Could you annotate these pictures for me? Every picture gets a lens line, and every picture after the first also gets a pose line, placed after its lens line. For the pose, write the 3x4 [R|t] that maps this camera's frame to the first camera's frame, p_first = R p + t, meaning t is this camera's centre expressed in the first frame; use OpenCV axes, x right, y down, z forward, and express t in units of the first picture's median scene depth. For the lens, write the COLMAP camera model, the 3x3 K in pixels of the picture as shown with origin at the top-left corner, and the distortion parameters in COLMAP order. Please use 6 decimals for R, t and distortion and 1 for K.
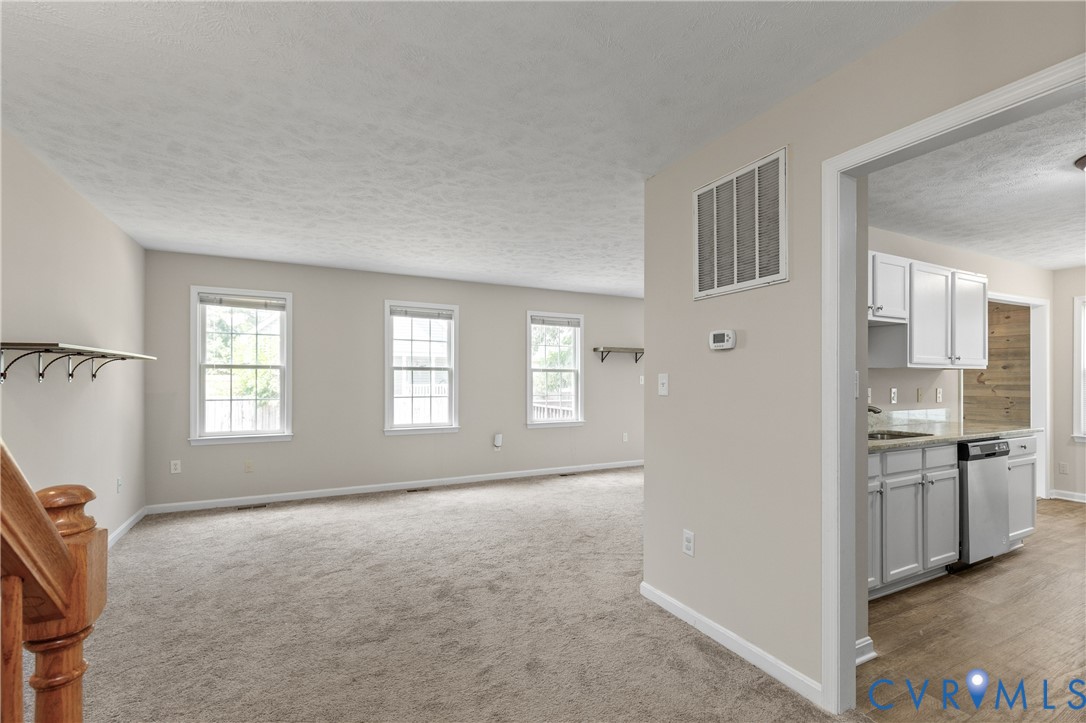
lens RADIAL K [[493.8, 0, 572.1], [0, 493.8, 377.0], [0, 0, 1]] dist [-0.002025, -0.000550]
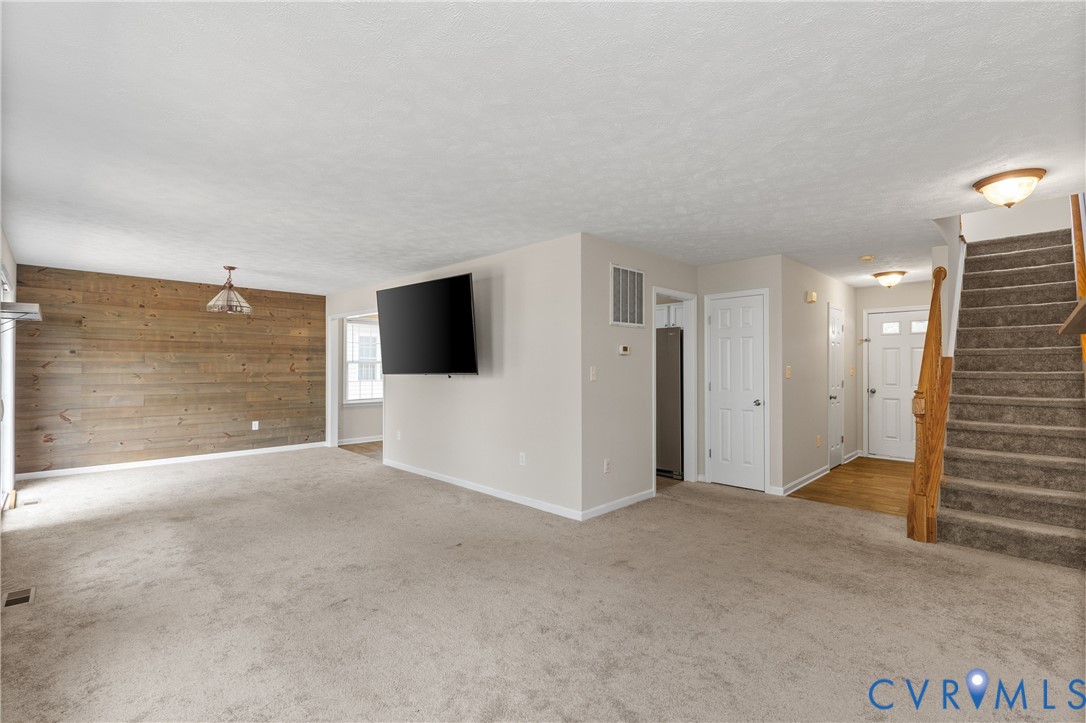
lens RADIAL K [[498.9, 0, 520.4], [0, 498.9, 363.5], [0, 0, 1]] dist [0.004101, -0.000309]
pose [[-0.264614, 0.004483, 0.964344, -0.658892], [-0.005133, 0.999968, -0.006057, -0.003076], [-0.964341, -0.006552, -0.264582, 0.851488]]
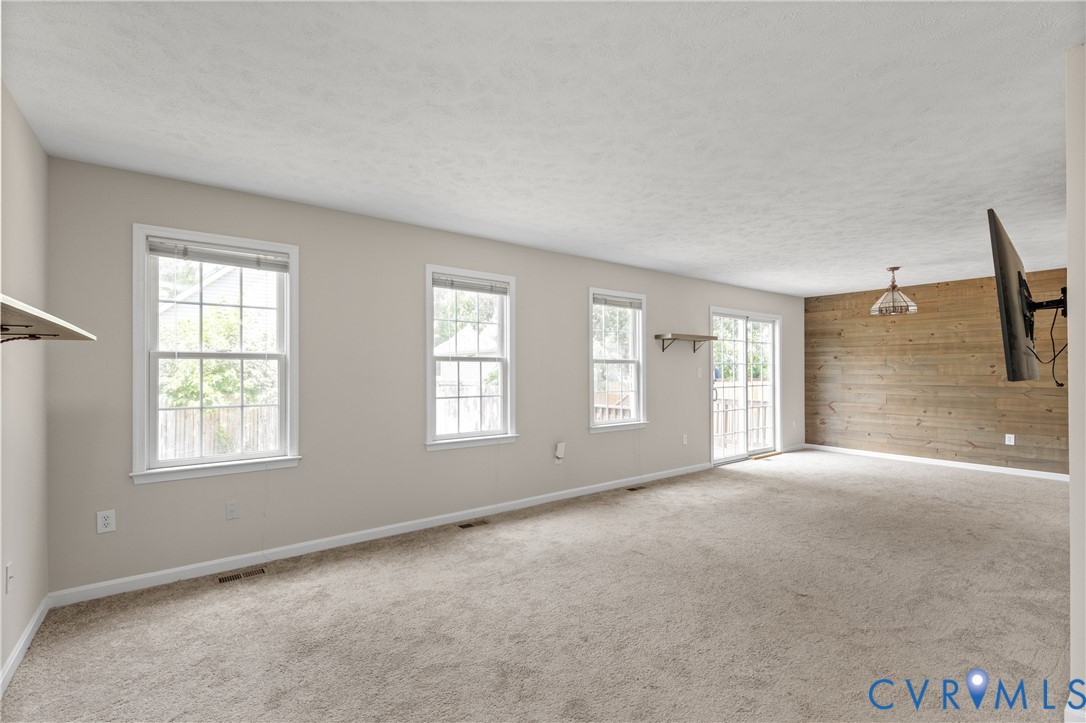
lens RADIAL K [[479.4, 0, 574.7], [0, 479.4, 367.8], [0, 0, 1]] dist [0.002516, -0.000062]
pose [[0.984397, -0.003221, 0.175931, -0.304917], [0.003345, 0.999994, -0.000410, -0.003227], [-0.175928, 0.000992, 0.984402, 0.284281]]
